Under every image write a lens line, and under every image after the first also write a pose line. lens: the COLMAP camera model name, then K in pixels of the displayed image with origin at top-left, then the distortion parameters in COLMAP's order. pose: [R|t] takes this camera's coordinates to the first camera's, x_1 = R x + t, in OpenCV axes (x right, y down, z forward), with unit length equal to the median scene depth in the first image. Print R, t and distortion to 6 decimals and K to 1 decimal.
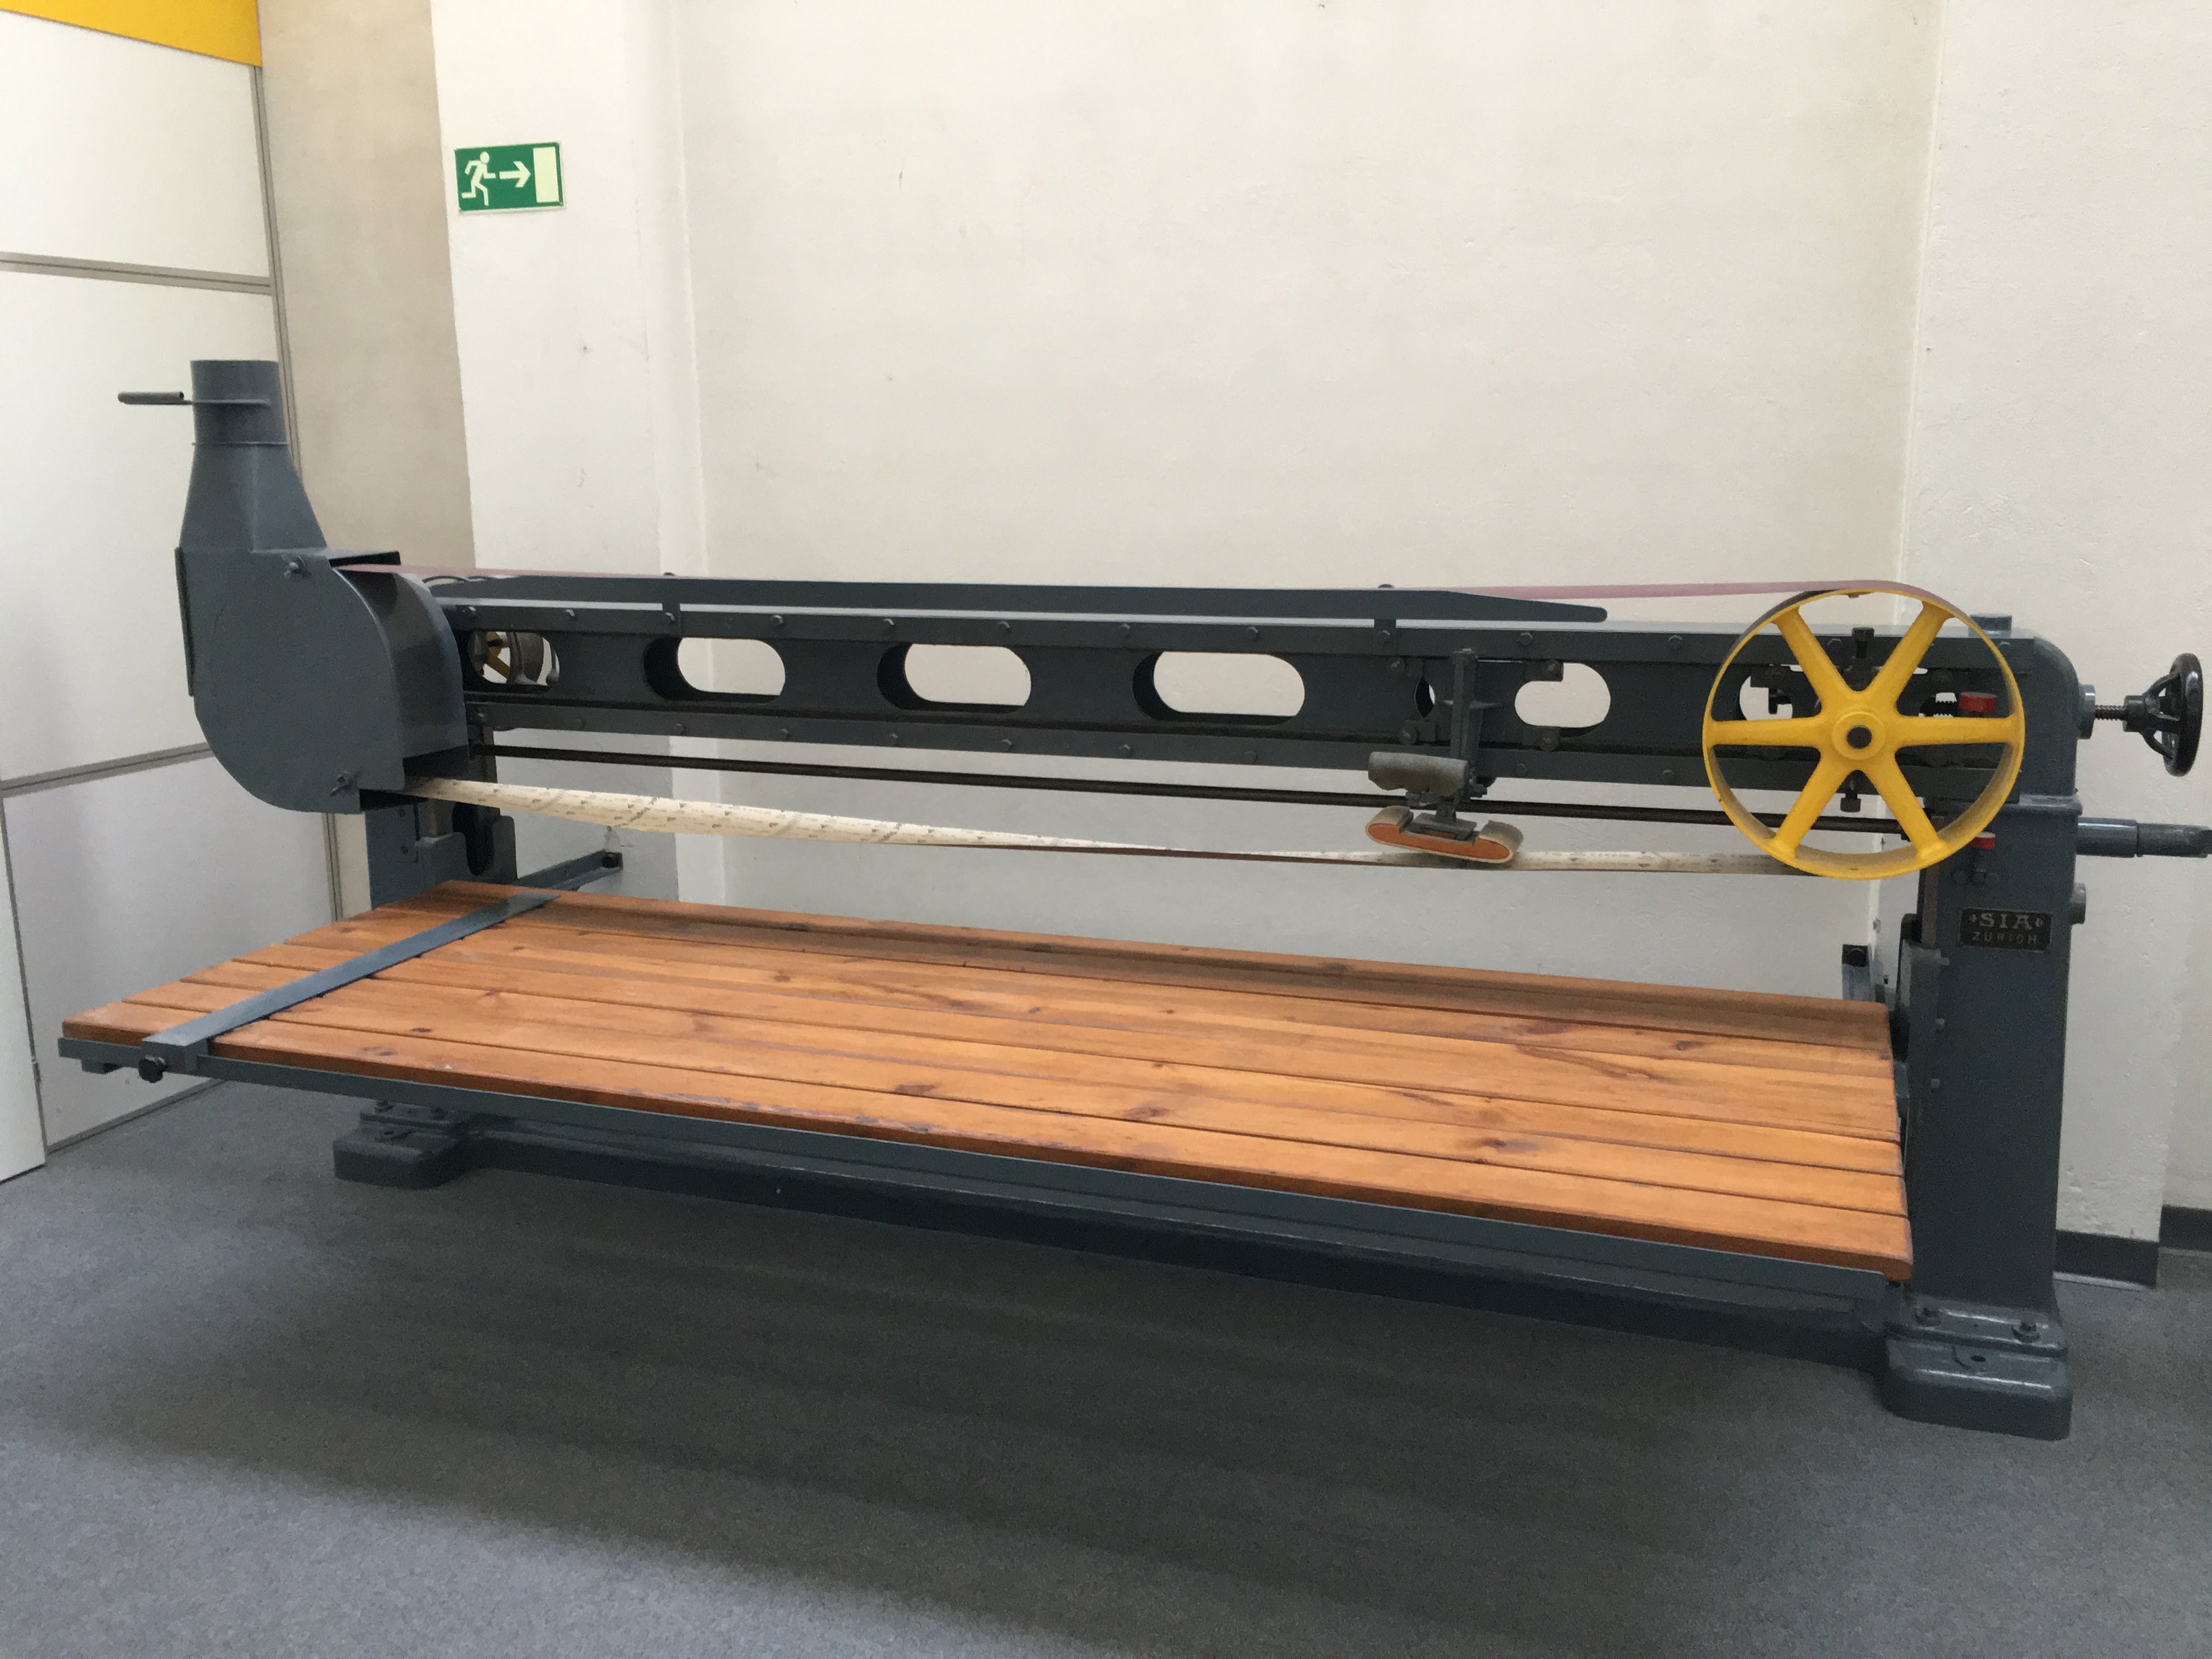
lens RADIAL K [[1883.8, 0, 1115.4], [0, 1883.8, 826.7], [0, 0, 1]] dist [0.073201, -0.067376]
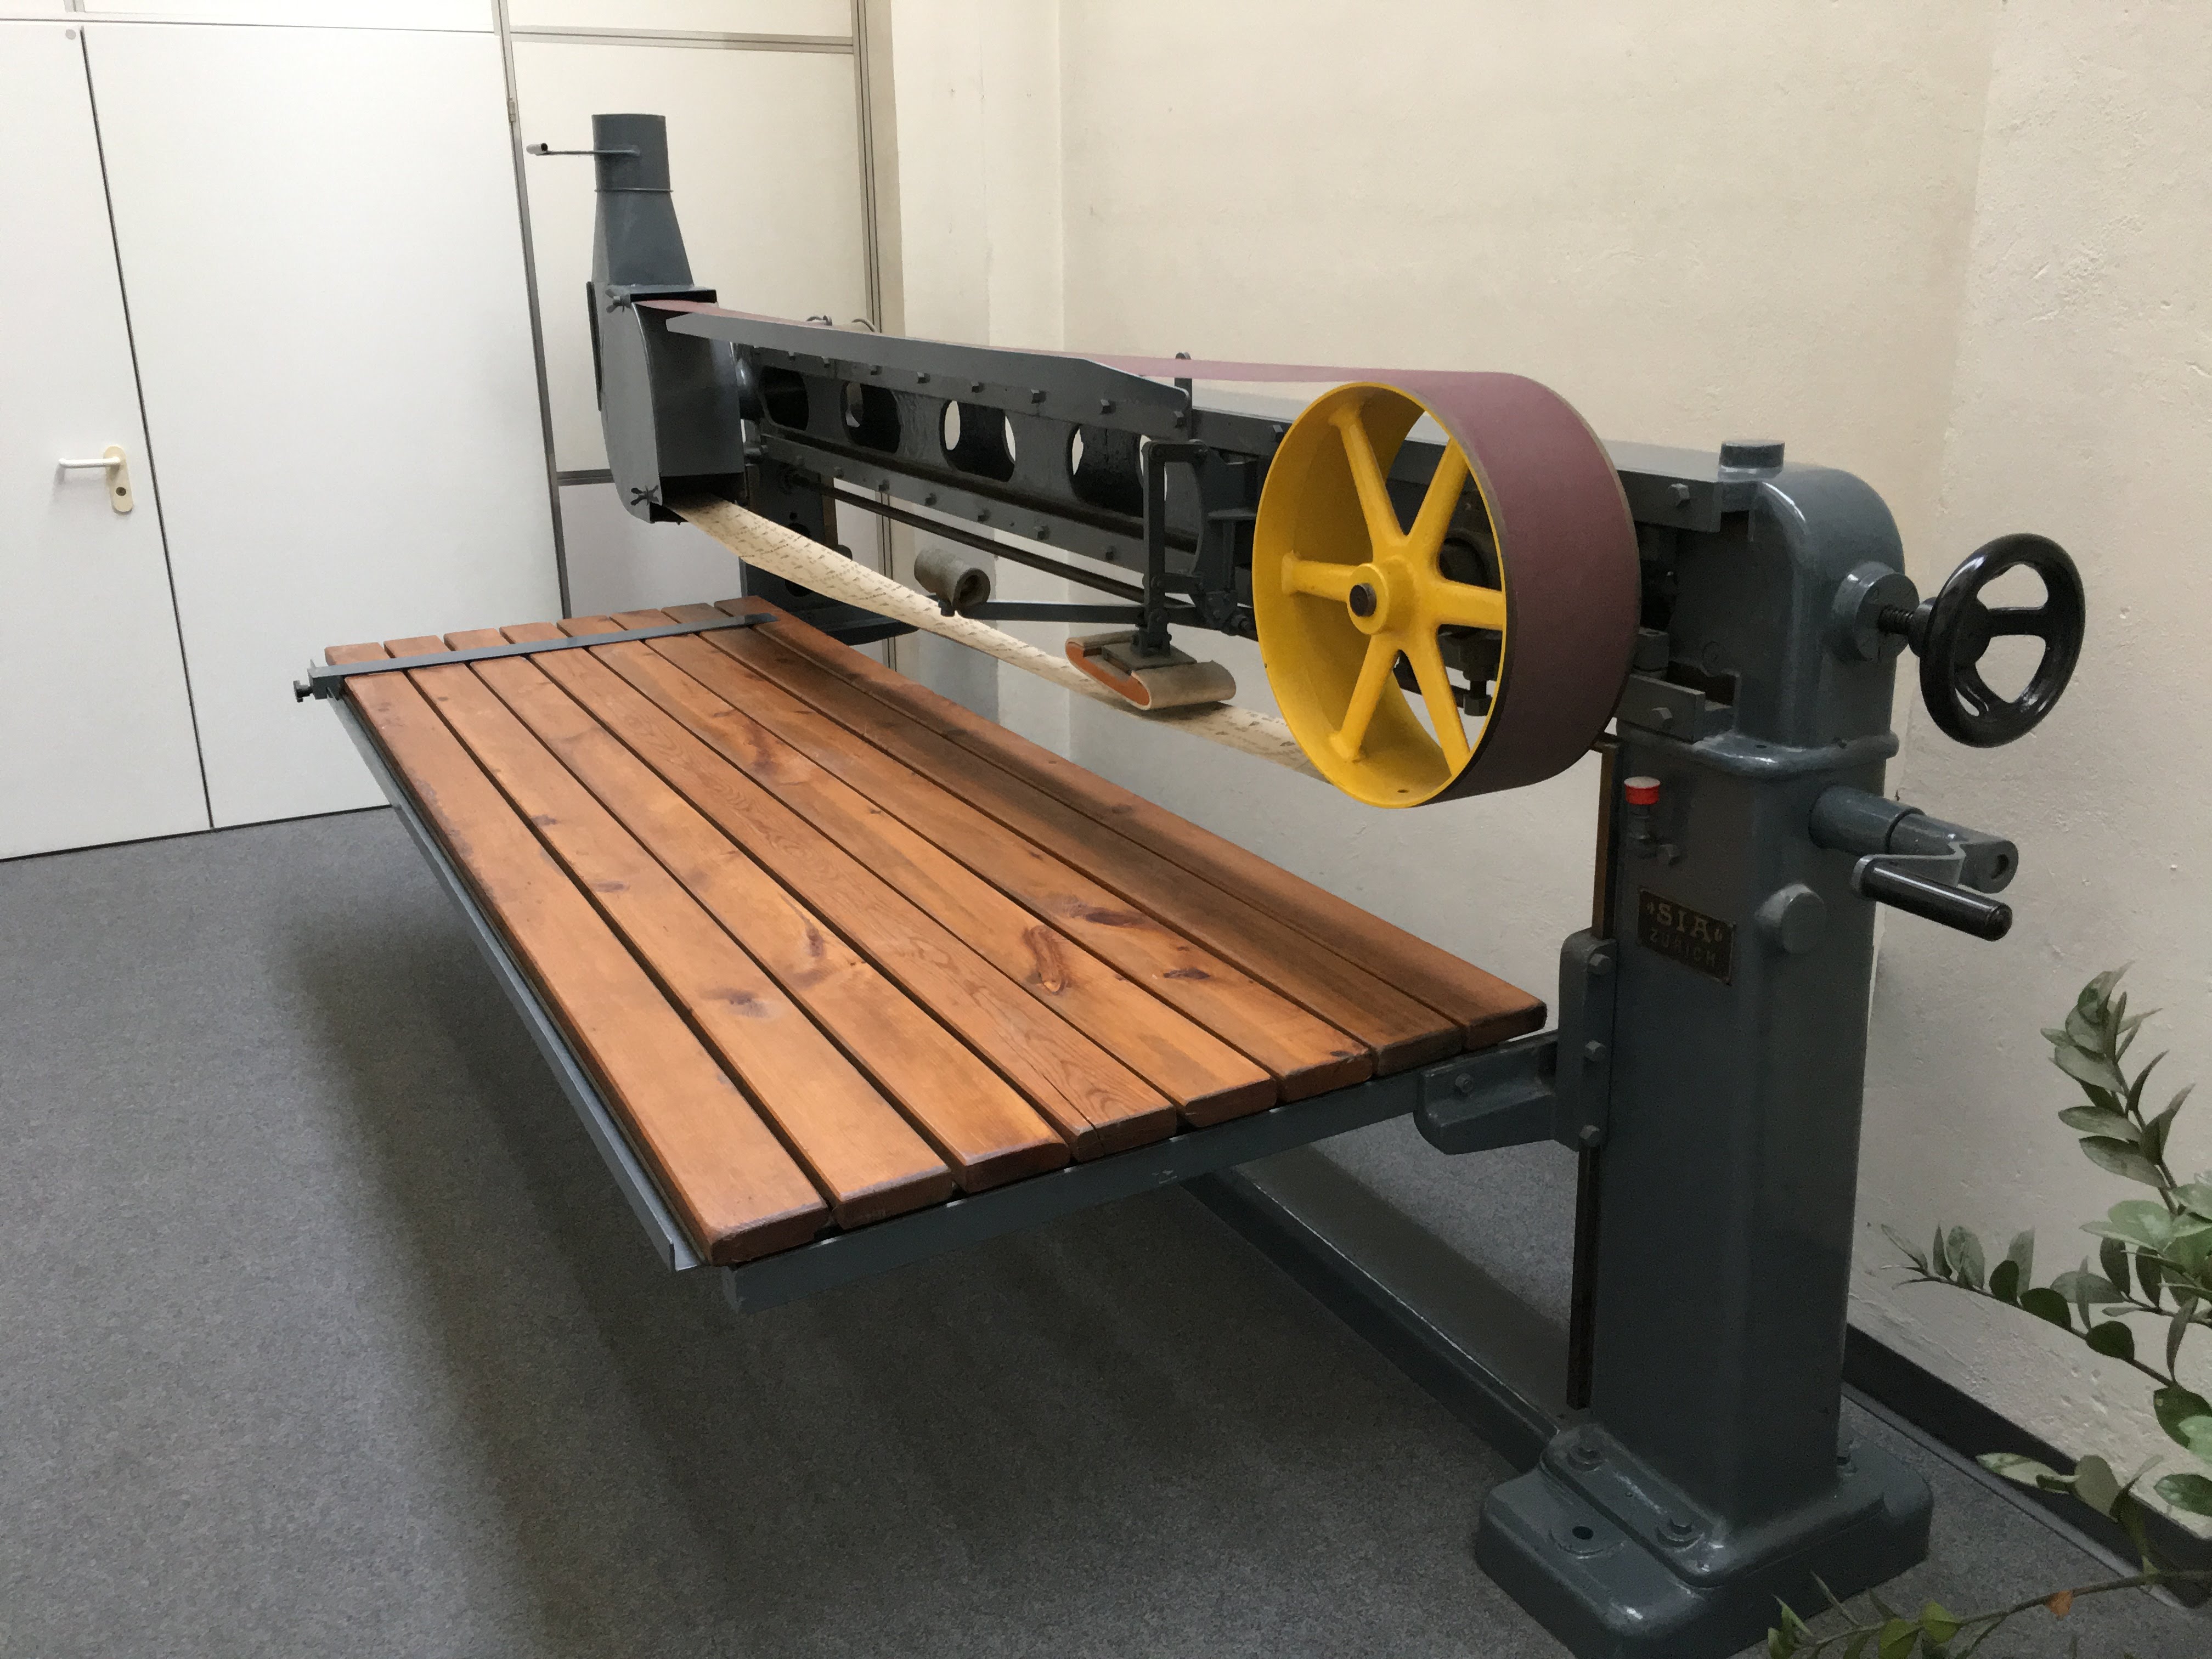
lens RADIAL K [[1883.8, 0, 1115.4], [0, 1883.8, 826.7], [0, 0, 1]] dist [0.073201, -0.067376]
pose [[0.743413, 0.203191, -0.637221, 0.722720], [-0.126502, 0.978256, 0.164353, -0.063179], [0.656760, -0.041572, 0.752953, 0.387998]]
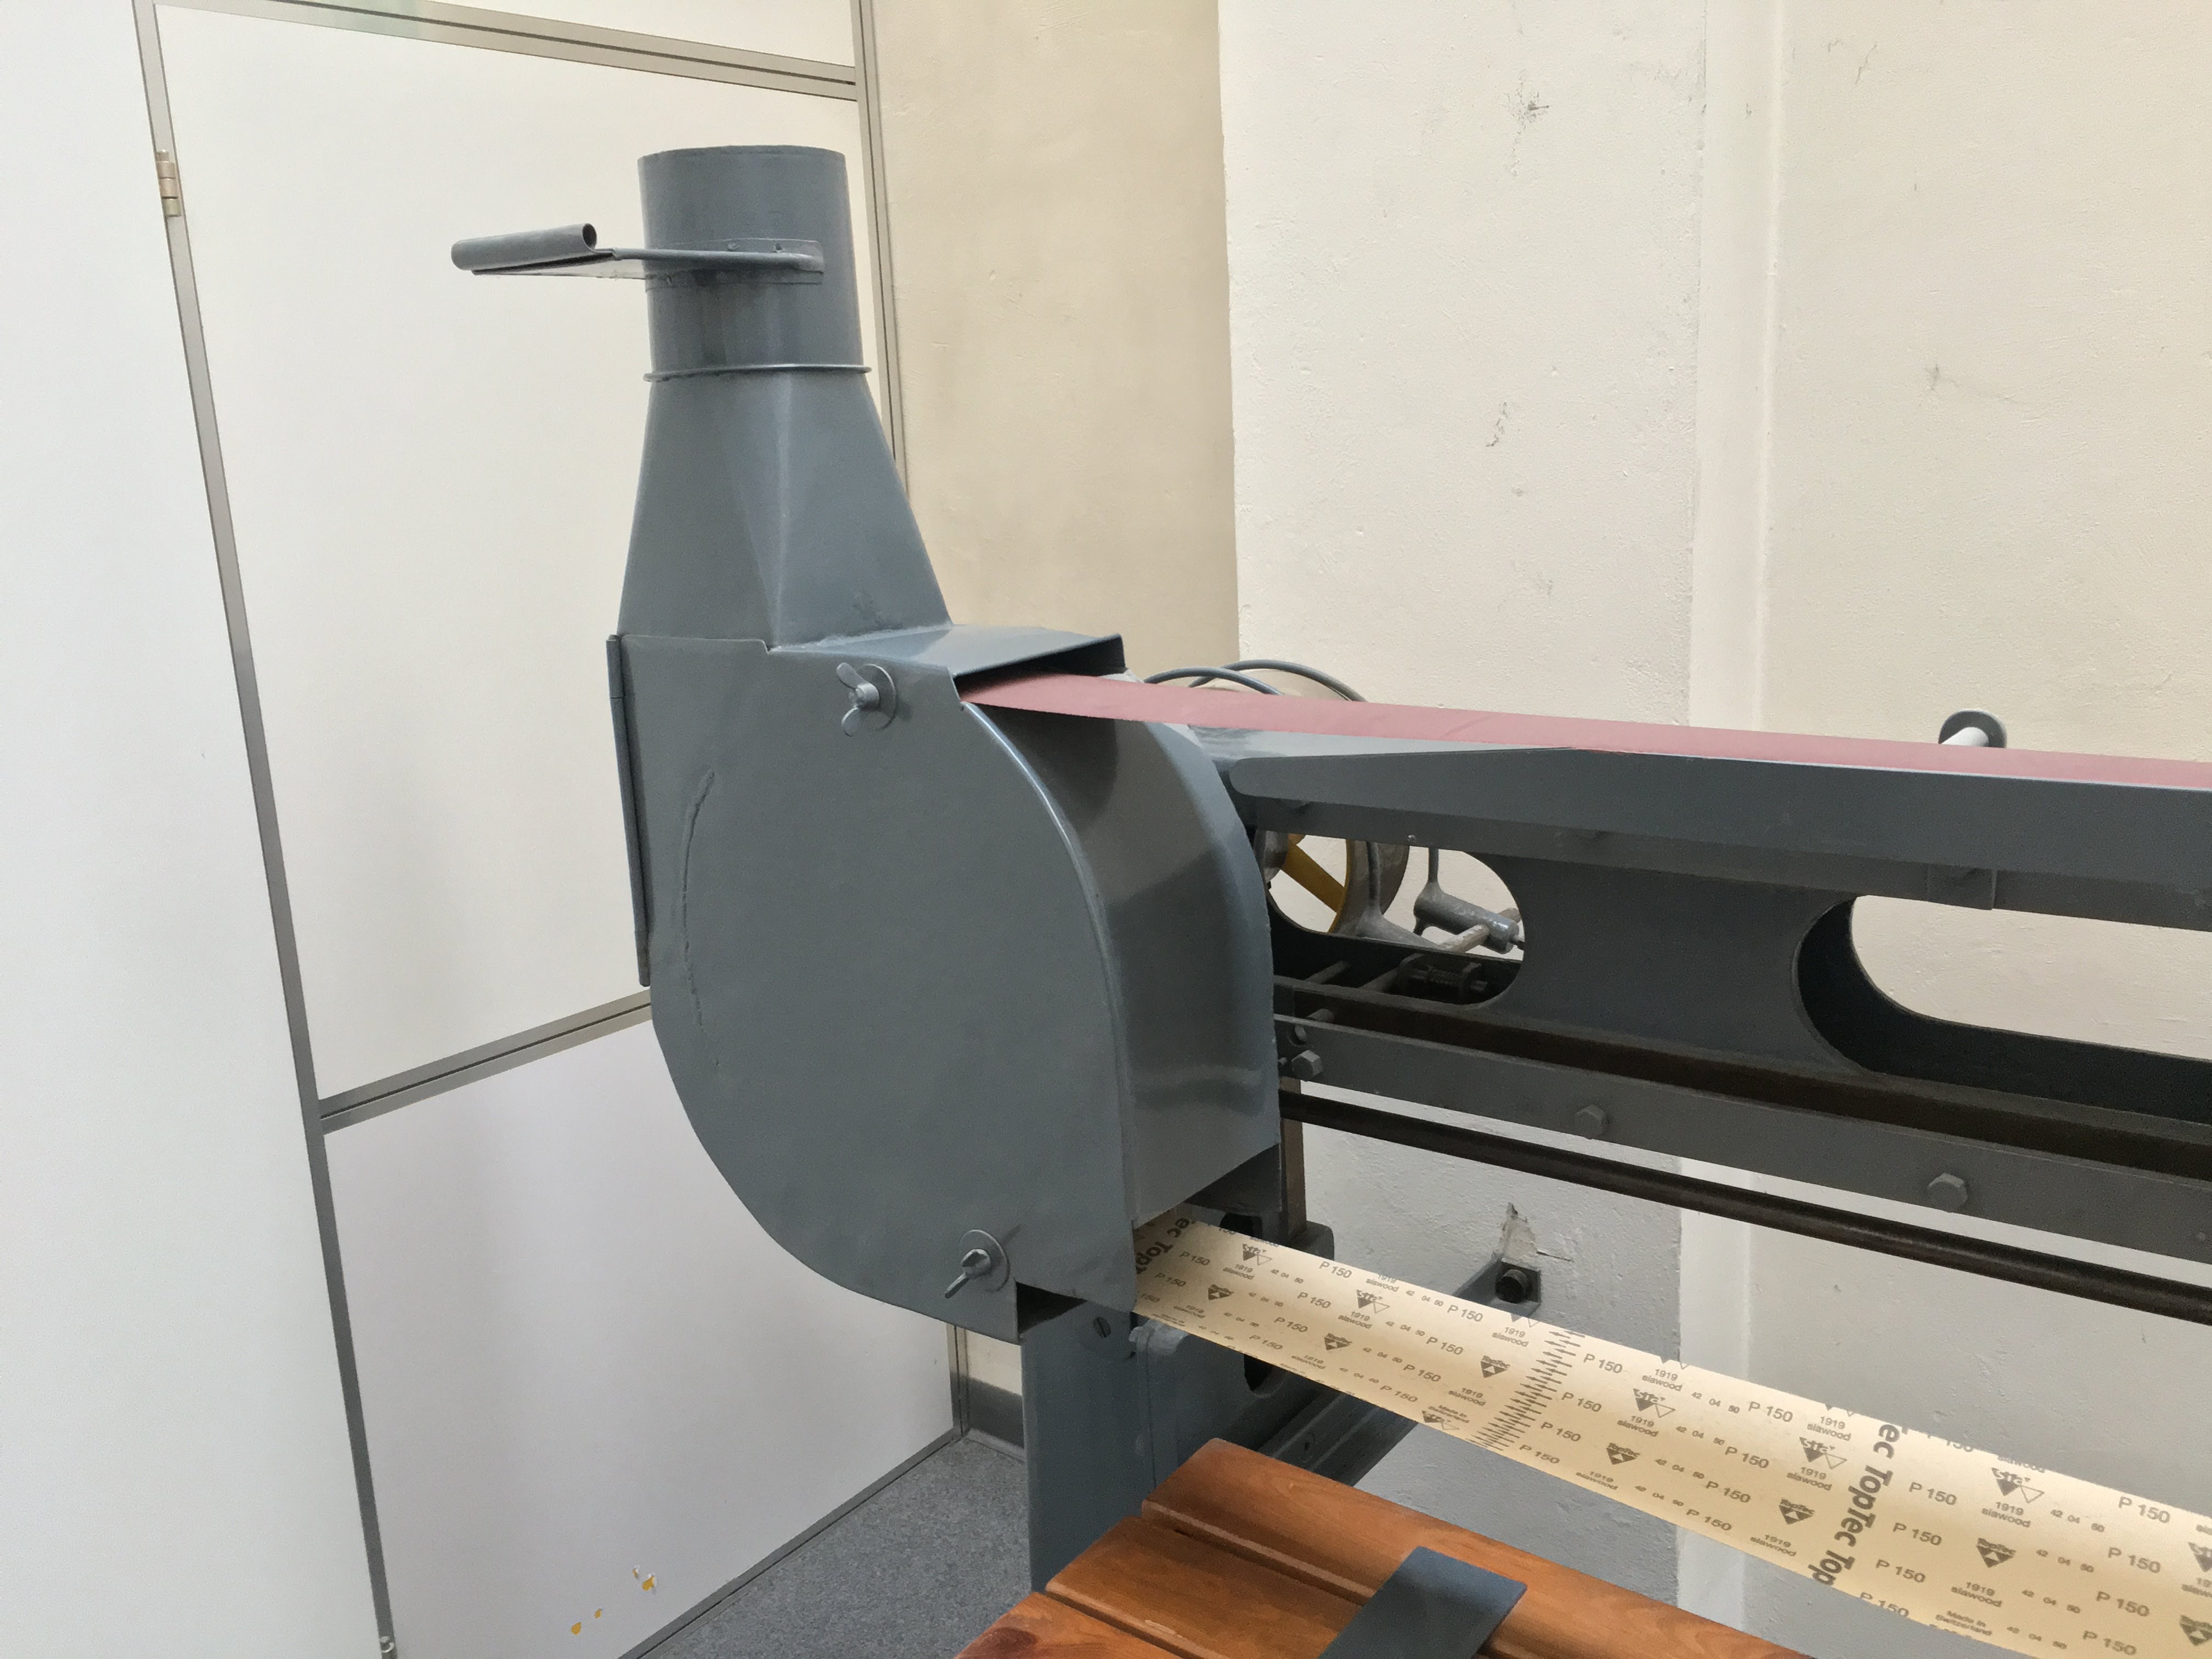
lens RADIAL K [[1883.8, 0, 1115.4], [0, 1883.8, 826.7], [0, 0, 1]] dist [0.073201, -0.067376]
pose [[0.954549, 0.023053, -0.297162, -0.336036], [-0.018561, 0.999667, 0.017928, -0.143562], [0.297477, -0.011597, 0.954659, 0.810381]]
